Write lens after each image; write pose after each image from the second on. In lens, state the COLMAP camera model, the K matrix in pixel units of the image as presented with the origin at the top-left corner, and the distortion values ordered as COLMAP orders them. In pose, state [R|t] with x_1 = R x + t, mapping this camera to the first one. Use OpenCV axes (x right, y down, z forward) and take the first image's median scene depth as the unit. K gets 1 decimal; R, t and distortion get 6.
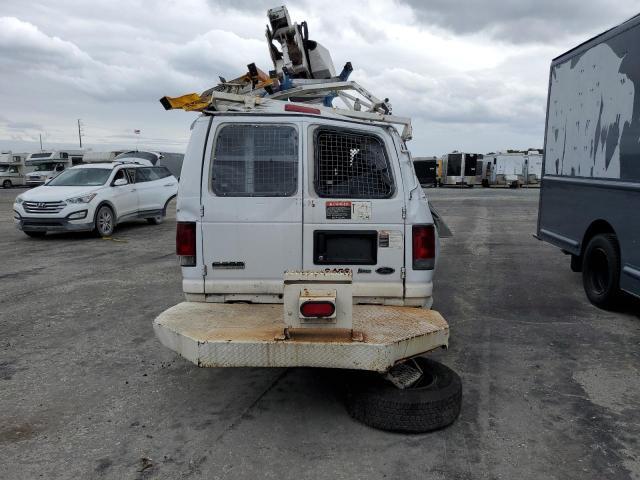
lens RADIAL K [[485.0, 0, 315.5], [0, 485.0, 238.9], [0, 0, 1]] dist [0.039873, -0.030562]
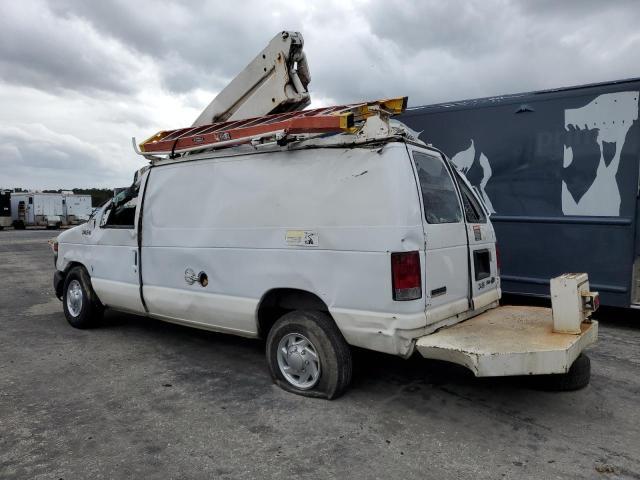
lens RADIAL K [[485.0, 0, 320.4], [0, 485.0, 241.4], [0, 0, 1]] dist [0.039873, -0.030562]
pose [[0.574735, -0.041407, 0.817291, -1.138971], [0.106210, 0.994046, -0.024327, -0.051695], [-0.811418, 0.100786, 0.575711, 0.620762]]
